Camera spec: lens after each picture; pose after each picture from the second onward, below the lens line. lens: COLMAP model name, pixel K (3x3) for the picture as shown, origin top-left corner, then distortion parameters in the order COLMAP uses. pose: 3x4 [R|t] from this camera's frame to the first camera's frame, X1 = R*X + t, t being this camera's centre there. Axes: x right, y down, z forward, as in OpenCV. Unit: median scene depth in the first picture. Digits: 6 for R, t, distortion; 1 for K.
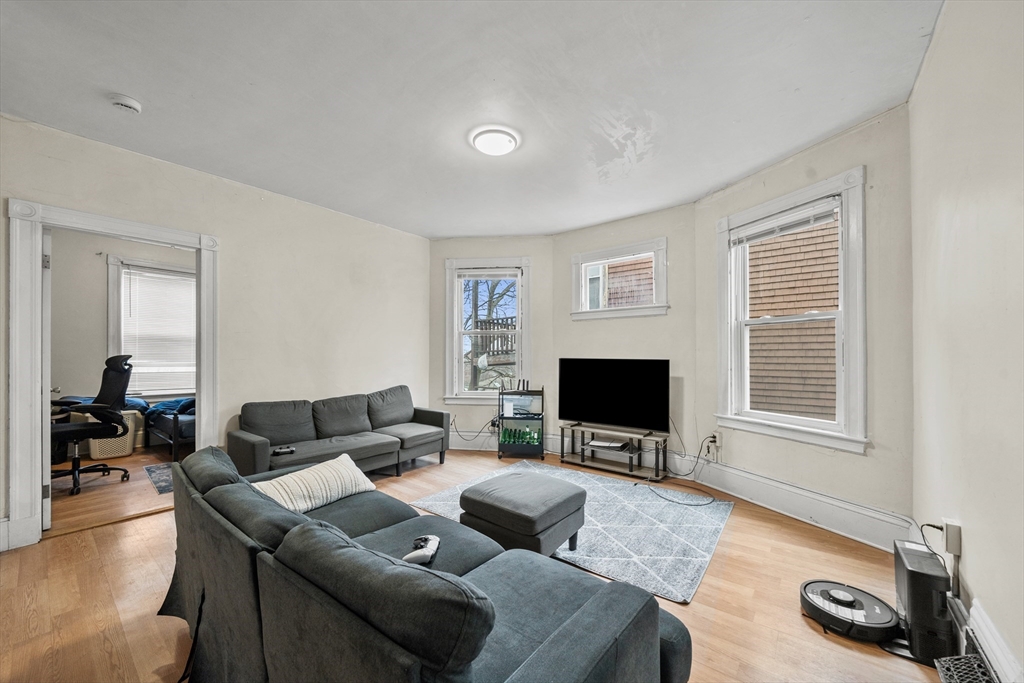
lens RADIAL K [[395.6, 0, 505.3], [0, 395.6, 356.6], [0, 0, 1]] dist [-0.008003, -0.000283]
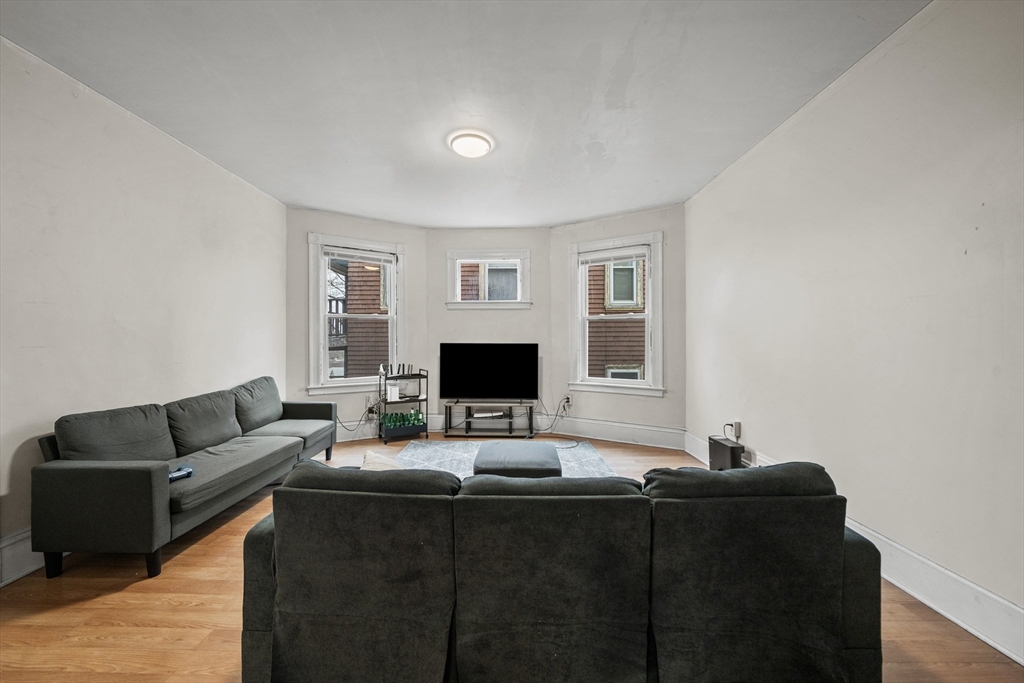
lens RADIAL K [[365.1, 0, 513.1], [0, 365.1, 342.2], [0, 0, 1]] dist [-0.001433, -0.000467]
pose [[0.780461, -0.001780, 0.625203, -0.388296], [0.002730, 0.999996, -0.000560, 0.003212], [-0.625199, 0.002144, 0.780462, 0.094855]]
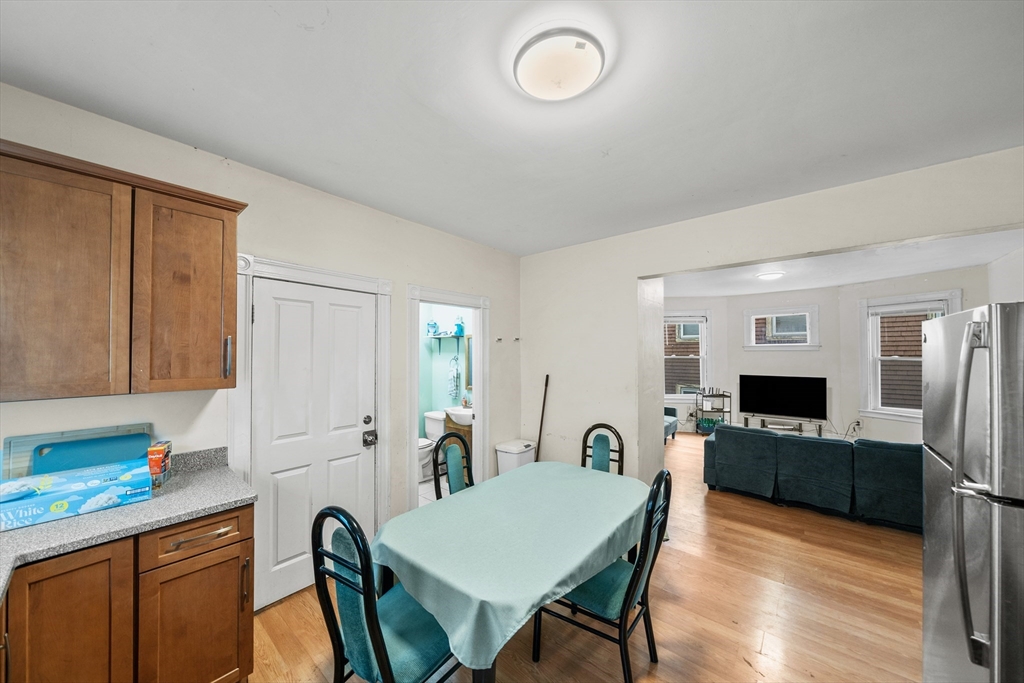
lens RADIAL K [[365.1, 0, 511.6], [0, 365.1, 349.3], [0, 0, 1]] dist [-0.001433, -0.000467]
pose [[0.999973, -0.001139, -0.007238, -0.903543], [0.001023, 0.999873, -0.015921, -0.088096], [0.007255, 0.015913, 0.999847, -0.580703]]
